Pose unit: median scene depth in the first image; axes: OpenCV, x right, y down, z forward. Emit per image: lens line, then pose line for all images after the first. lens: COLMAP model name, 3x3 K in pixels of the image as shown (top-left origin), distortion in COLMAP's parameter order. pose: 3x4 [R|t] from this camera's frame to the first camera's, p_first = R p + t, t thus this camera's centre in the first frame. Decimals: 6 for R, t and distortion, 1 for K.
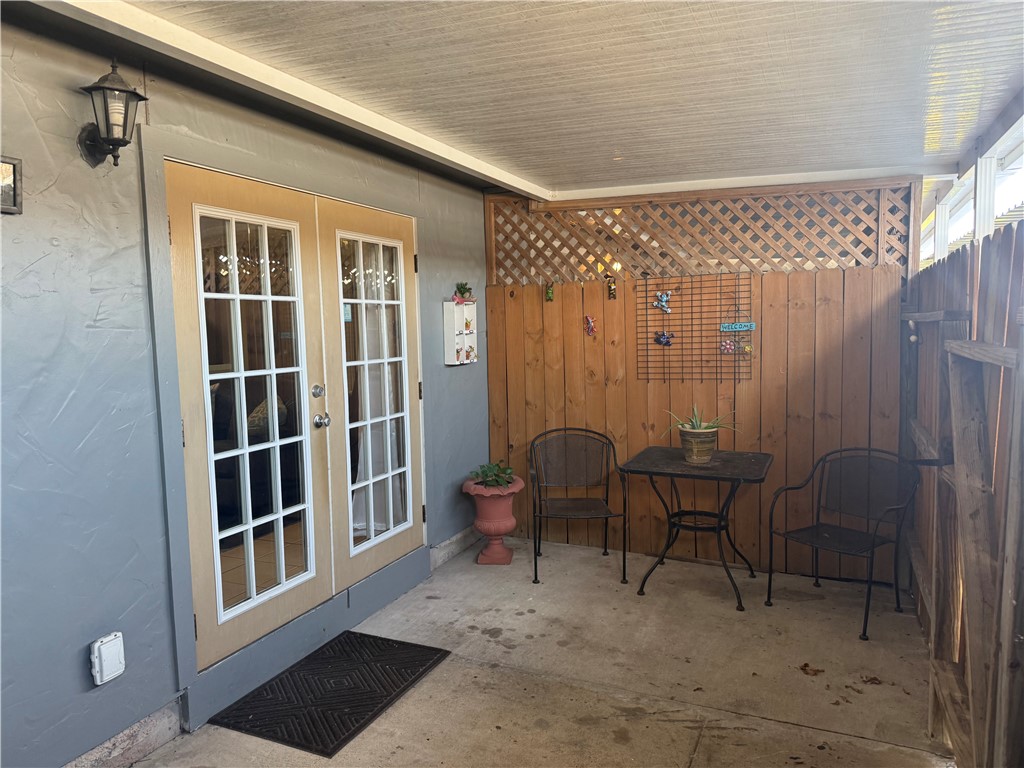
lens RADIAL K [[736.0, 0, 510.1], [0, 736.0, 386.6], [0, 0, 1]] dist [0.084450, -0.046783]
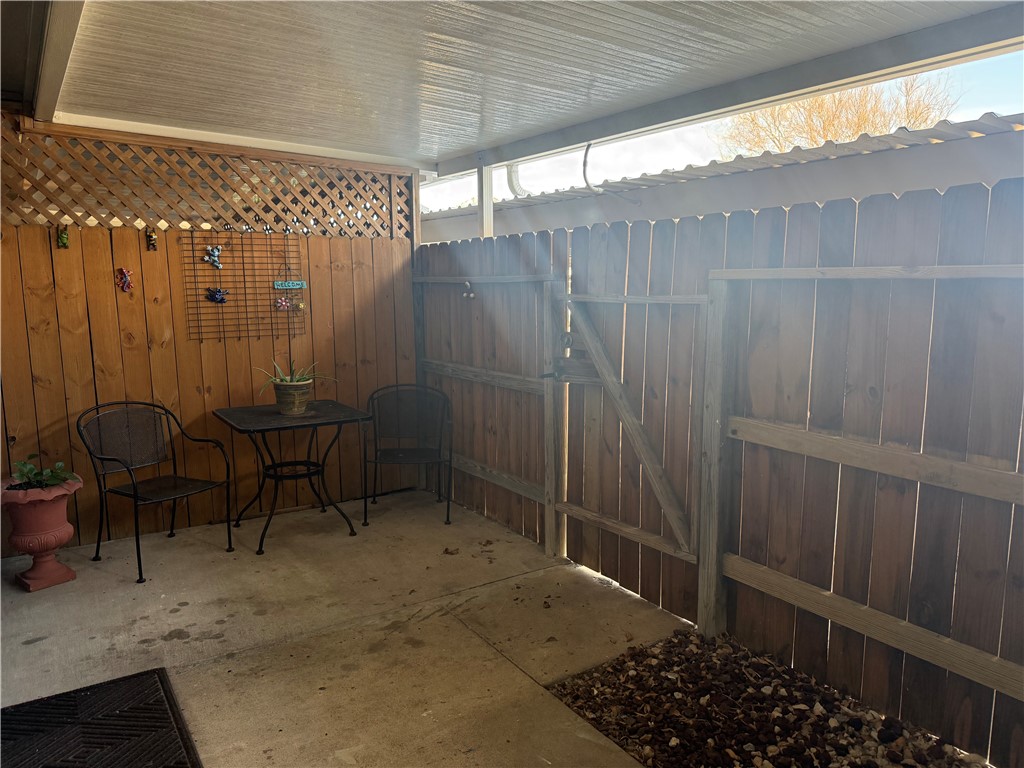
lens RADIAL K [[736.0, 0, 508.7], [0, 736.0, 383.1], [0, 0, 1]] dist [0.084450, -0.046783]
pose [[0.538079, -0.098122, 0.837164, -0.444182], [0.067450, 0.995029, 0.073272, 0.002469], [-0.840191, 0.017041, 0.542022, 0.172592]]
